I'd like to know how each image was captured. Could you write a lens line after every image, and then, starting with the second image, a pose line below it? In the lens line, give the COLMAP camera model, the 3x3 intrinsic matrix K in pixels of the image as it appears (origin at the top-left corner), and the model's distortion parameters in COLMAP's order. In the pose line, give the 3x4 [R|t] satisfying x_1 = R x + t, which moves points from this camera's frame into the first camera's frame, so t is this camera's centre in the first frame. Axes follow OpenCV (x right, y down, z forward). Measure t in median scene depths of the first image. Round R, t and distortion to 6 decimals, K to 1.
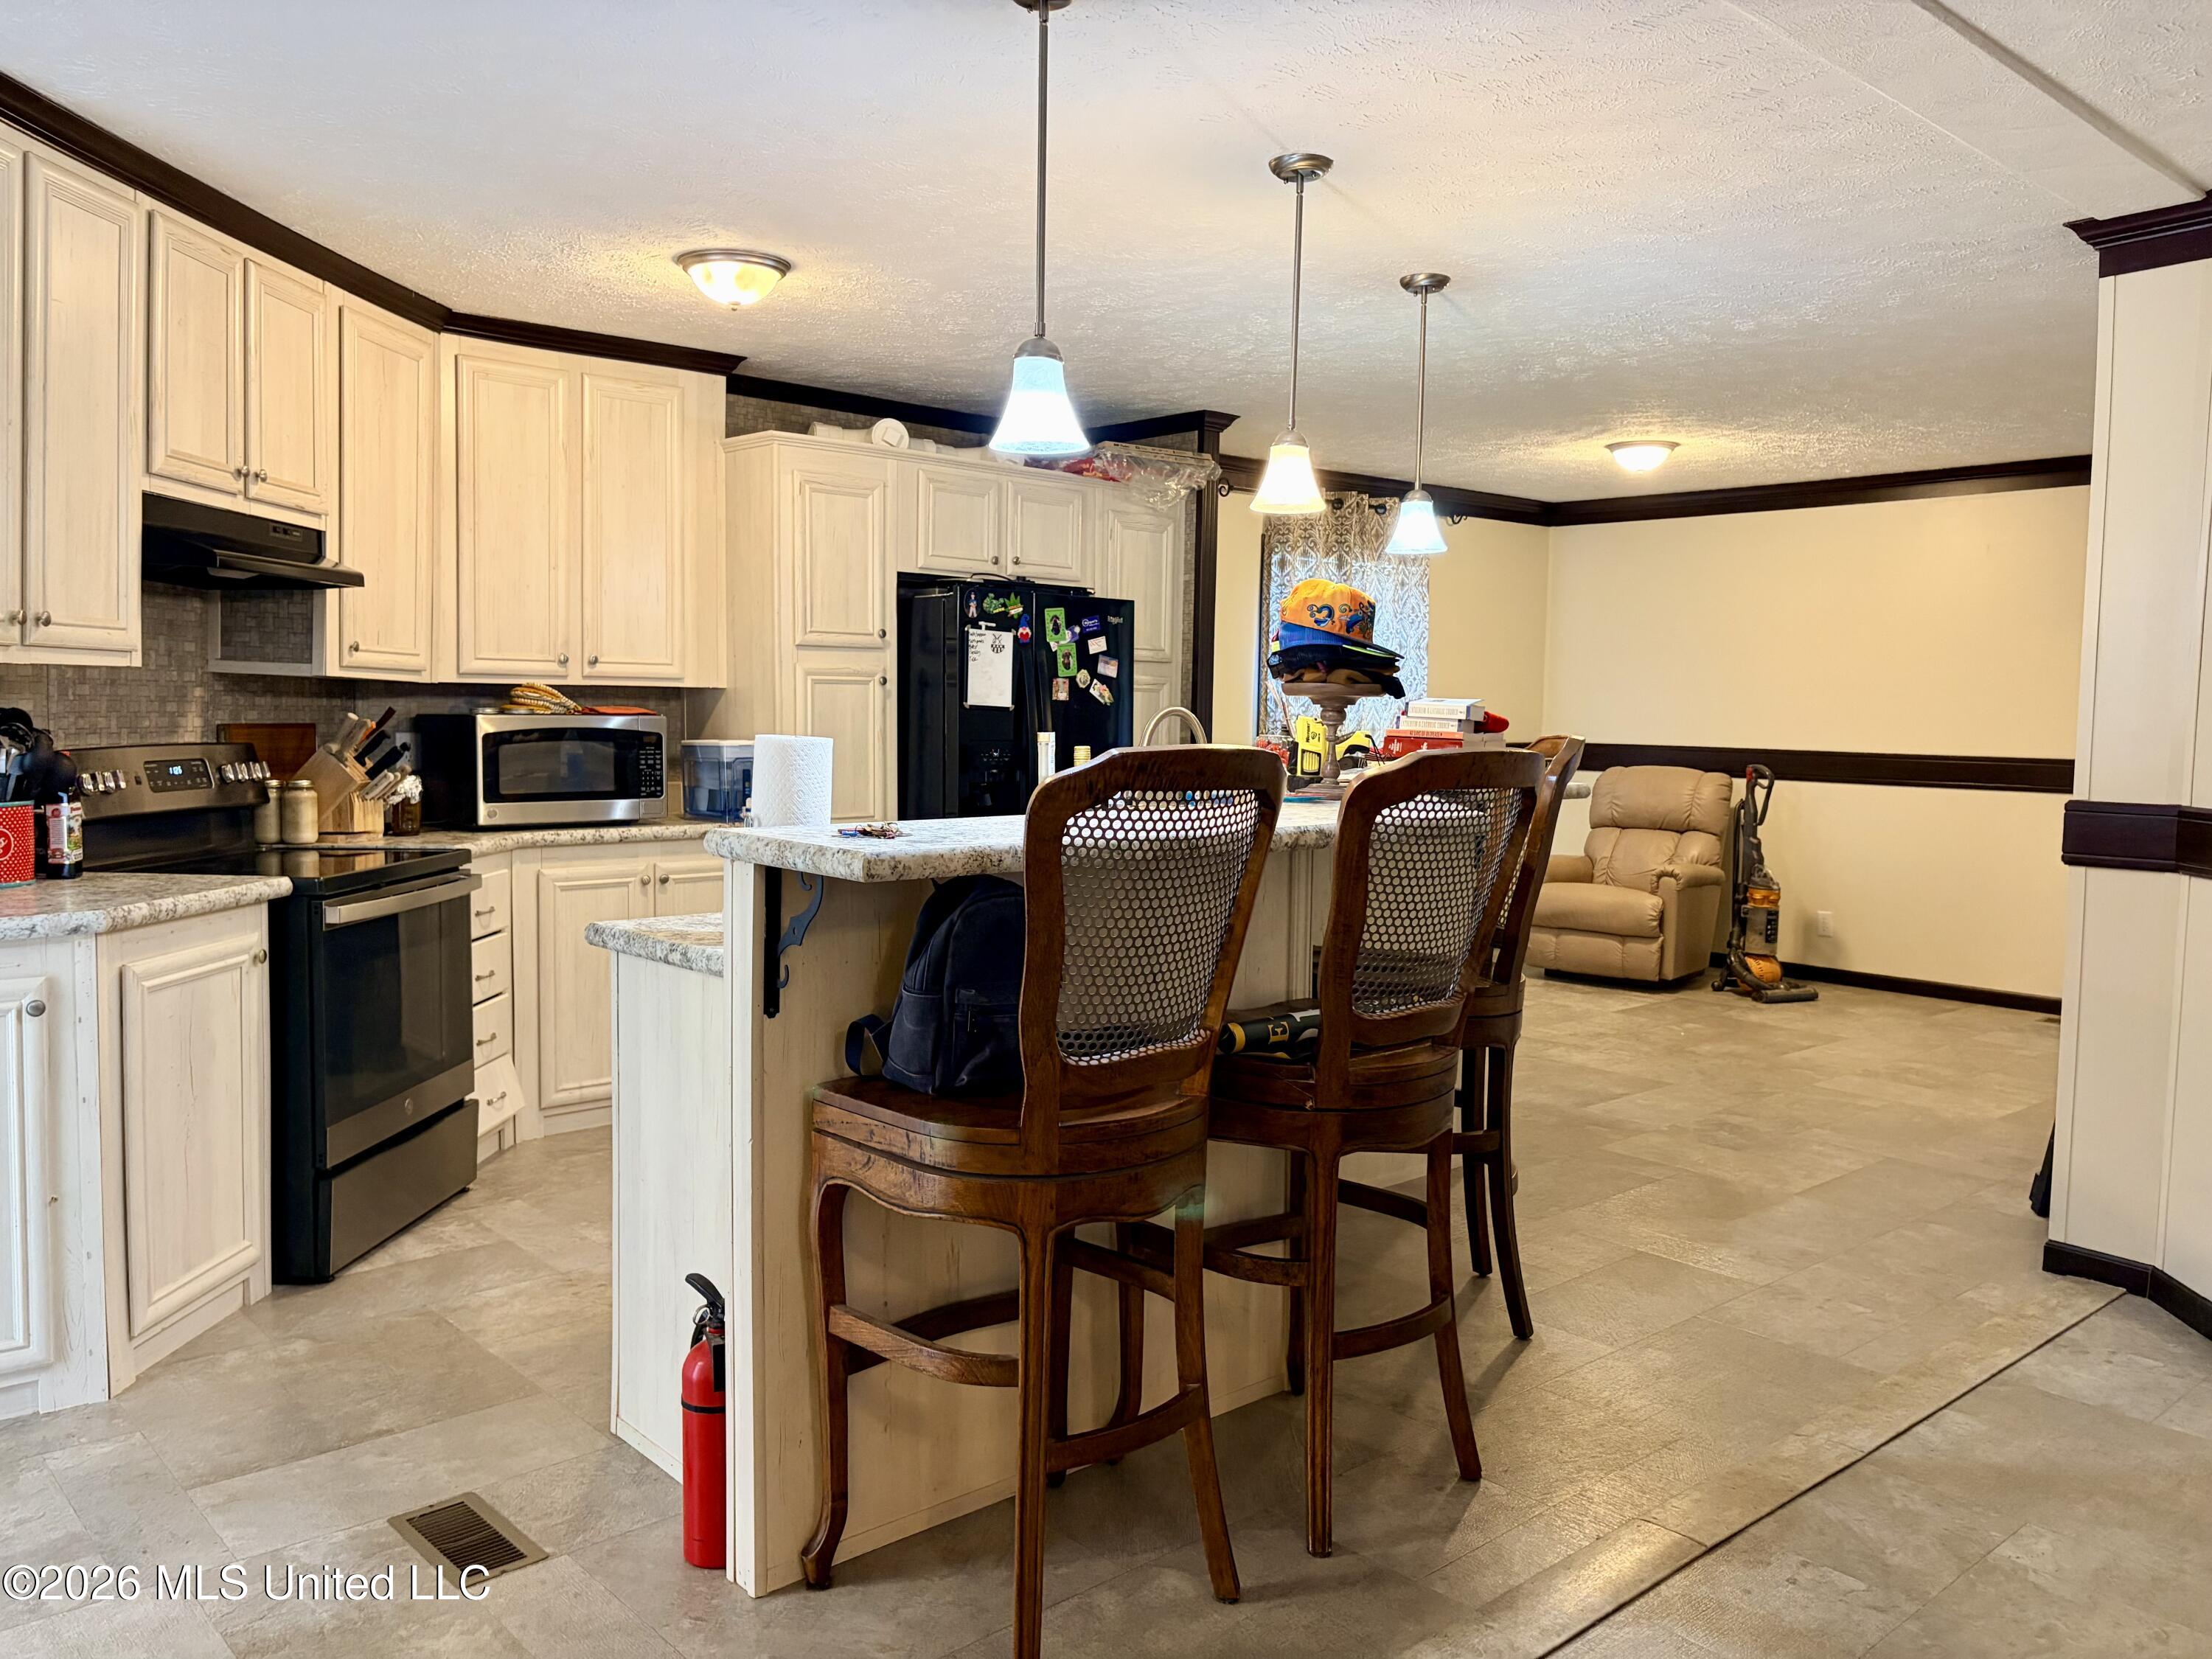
lens RADIAL K [[1688.7, 0, 1097.8], [0, 1688.7, 817.3], [0, 0, 1]] dist [0.004458, 0.000699]
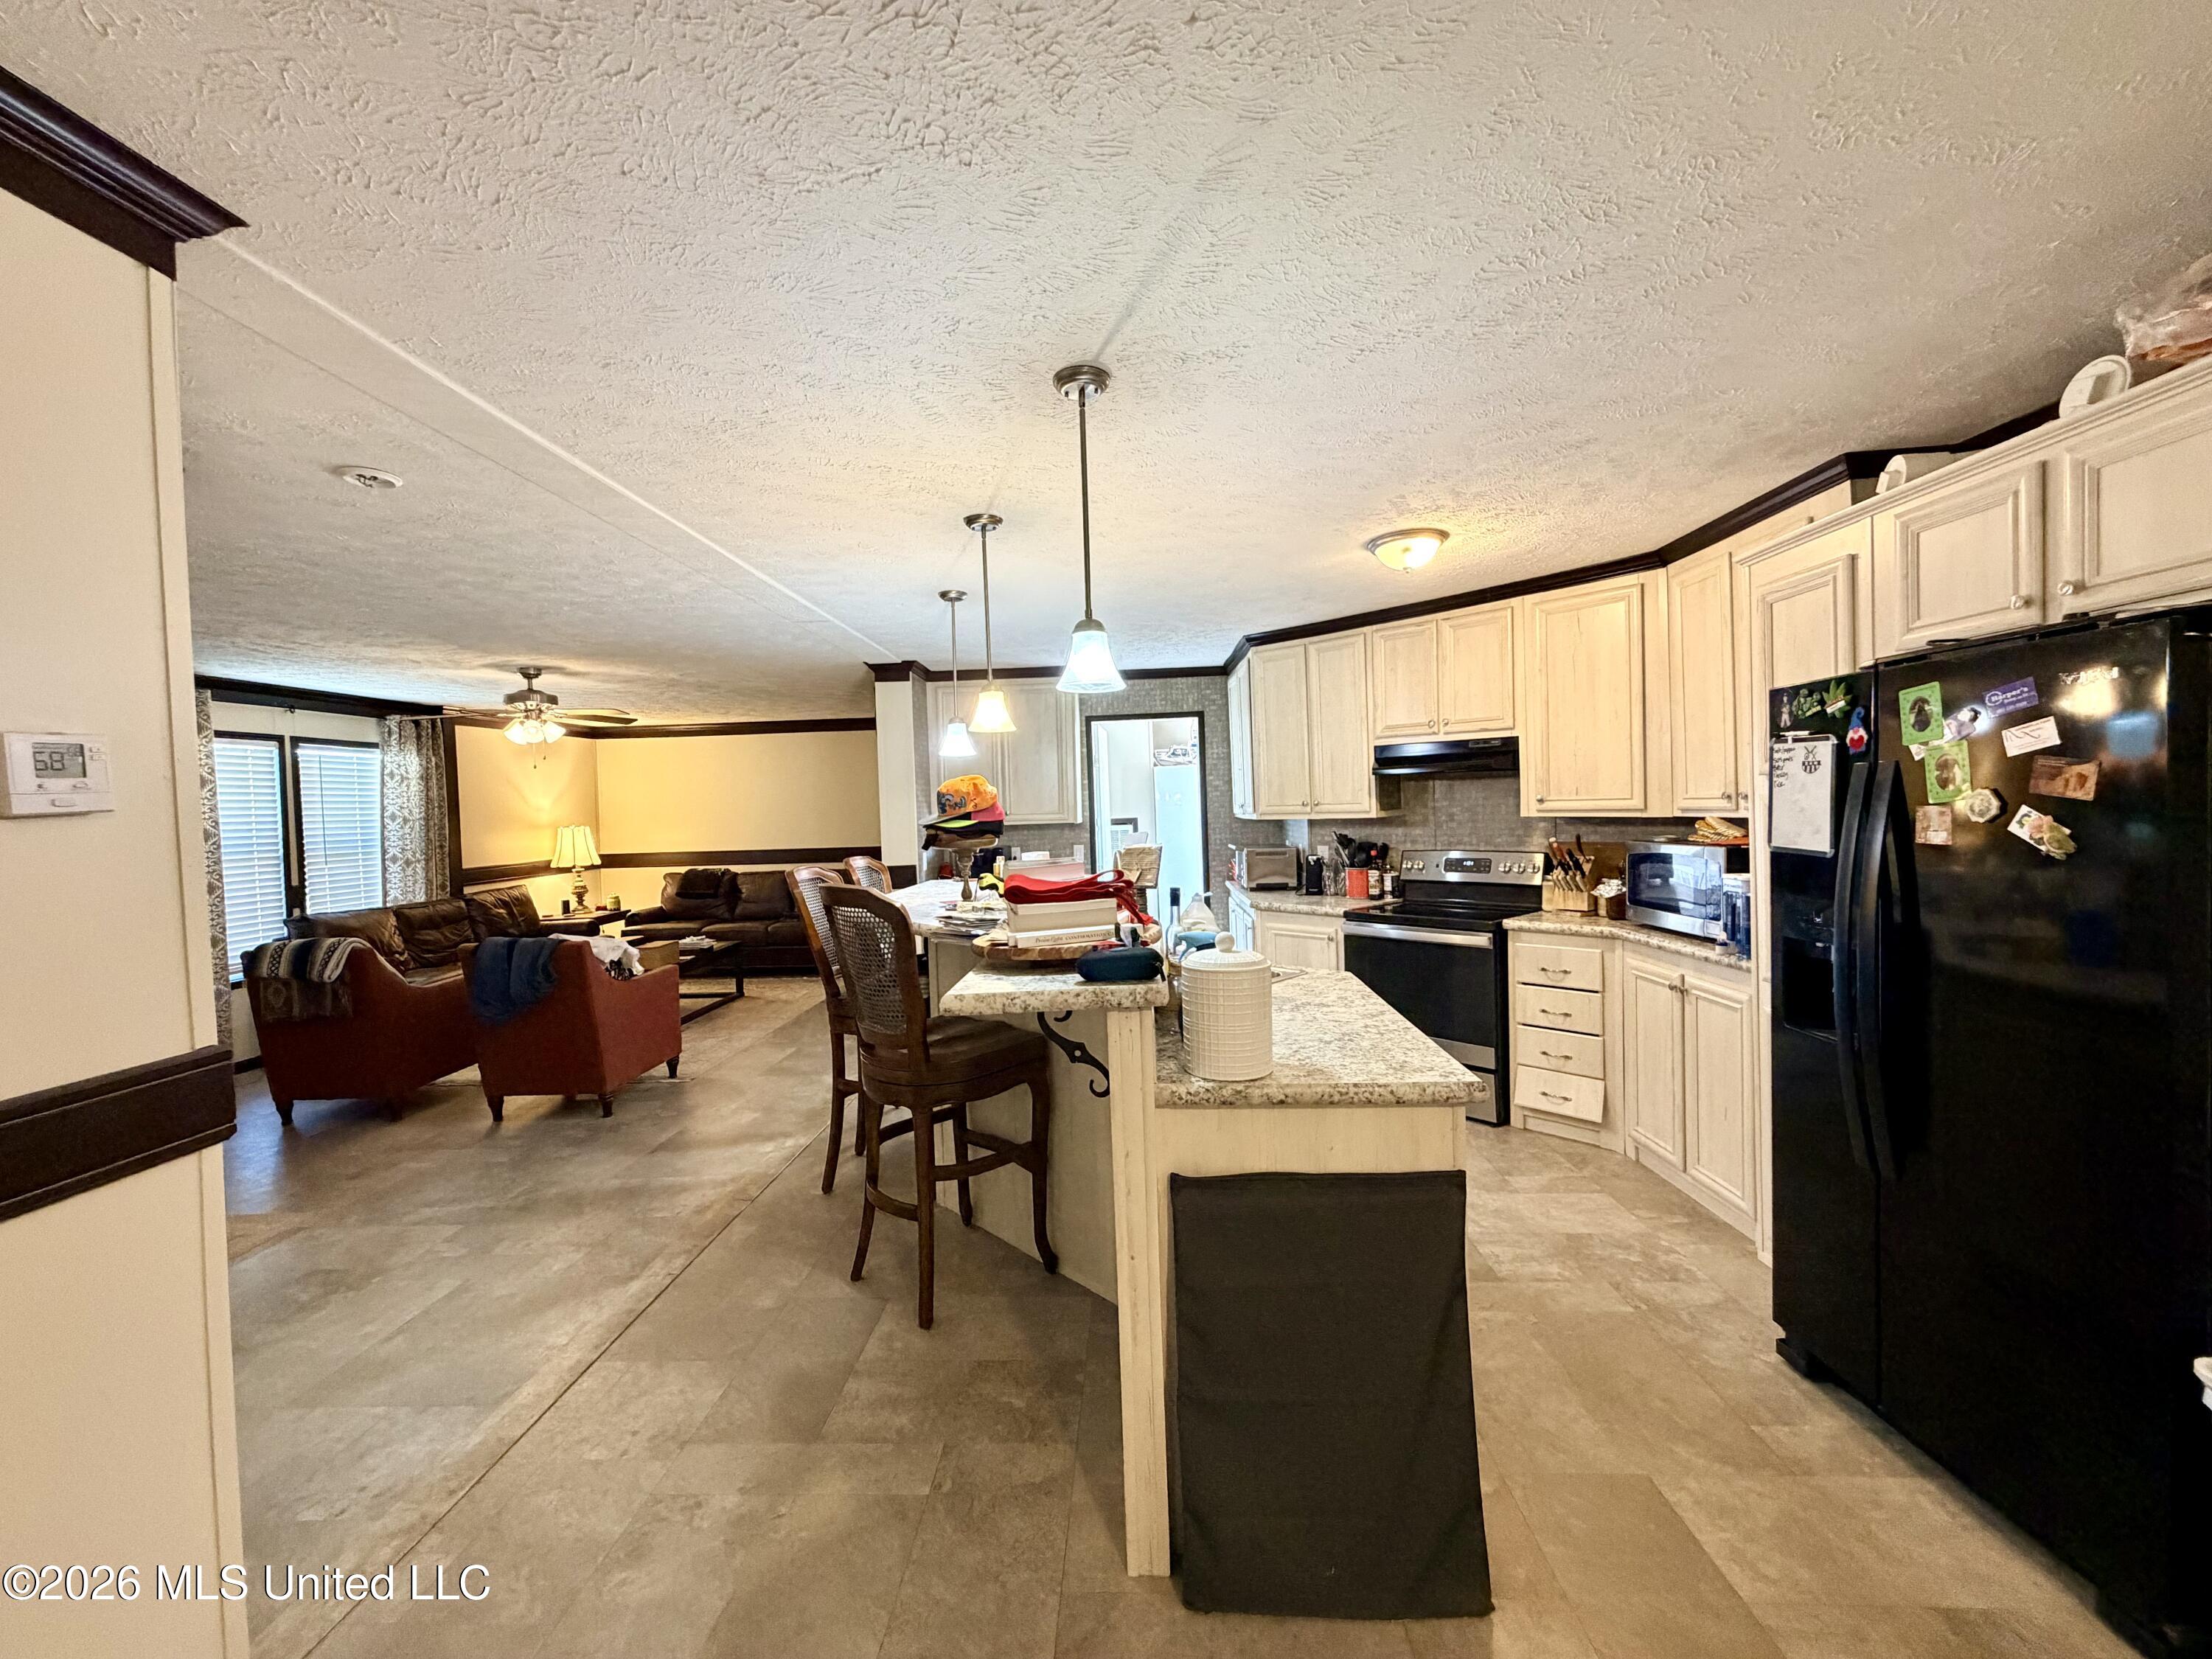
lens RADIAL K [[878.0, 0, 1090.8], [0, 878.0, 831.6], [0, 0, 1]] dist [0.000078, -0.000015]
pose [[-0.716850, 0.019780, -0.696947, 0.399808], [-0.032748, 0.997539, 0.061994, -0.085697], [0.696458, 0.067264, -0.714438, 1.049467]]
